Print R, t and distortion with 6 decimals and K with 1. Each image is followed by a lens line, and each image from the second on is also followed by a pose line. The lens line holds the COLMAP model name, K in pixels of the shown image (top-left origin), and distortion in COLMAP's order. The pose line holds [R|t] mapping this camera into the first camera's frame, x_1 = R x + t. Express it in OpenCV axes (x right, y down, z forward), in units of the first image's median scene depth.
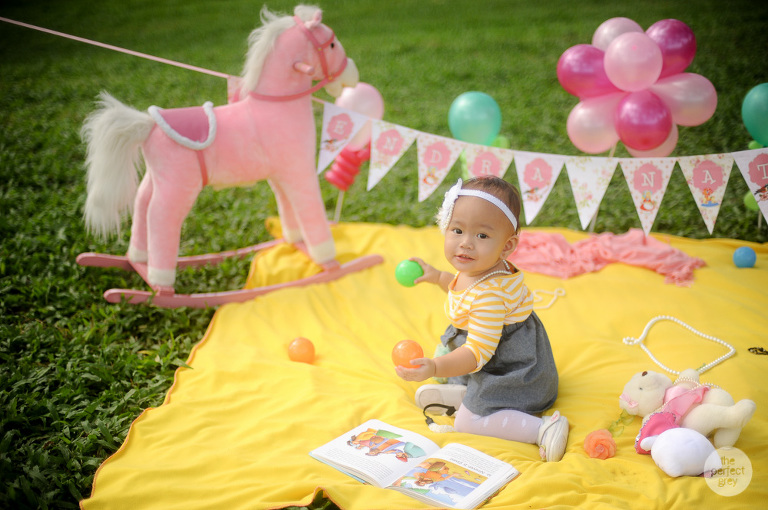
lens RADIAL K [[1141.2, 0, 379.2], [0, 1141.2, 253.8], [0, 0, 1]] dist [-0.126352, 0.000000]
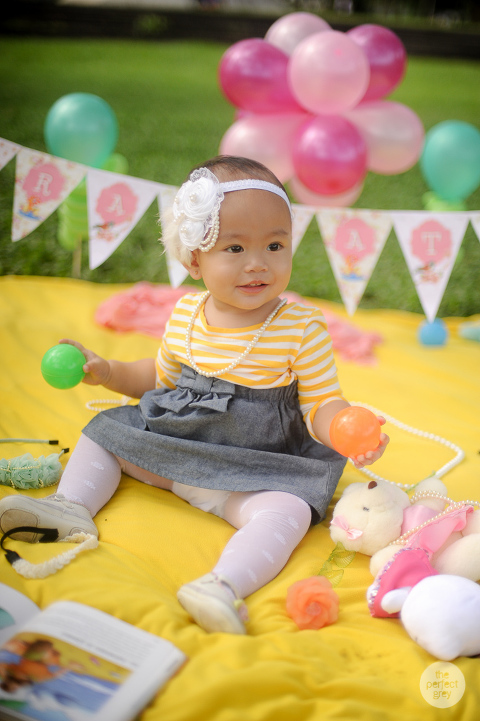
lens RADIAL K [[1071.3, 0, 238.8], [0, 1071.3, 362.3], [0, 0, 1]] dist [-0.126352, 0.000000]
pose [[0.958924, 0.047817, 0.279605, -0.002743], [-0.045709, 0.998856, -0.014058, 0.038076], [-0.279957, 0.000700, 0.960012, 0.345074]]
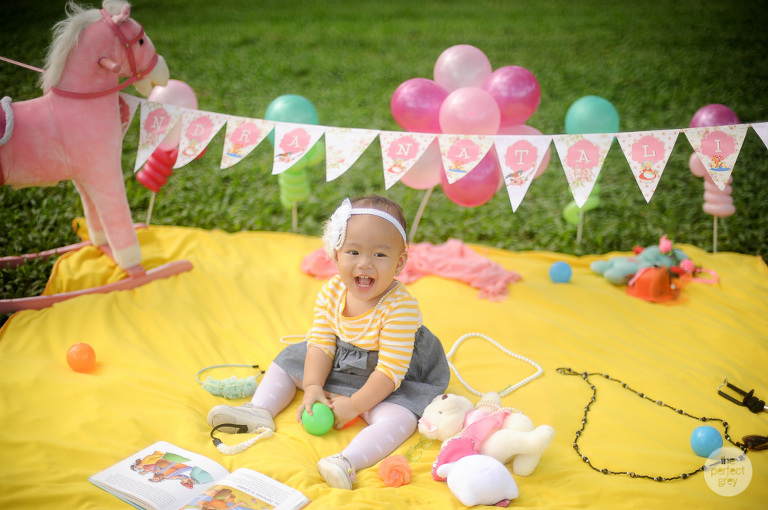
lens RADIAL K [[1141.2, 0, 385.3], [0, 1141.2, 254.2], [0, 0, 1]] dist [-0.126352, 0.000000]
pose [[0.990624, 0.022853, 0.134693, 0.037327], [-0.024149, 0.999676, 0.007996, -0.017280], [-0.134467, -0.011174, 0.990855, 0.030810]]
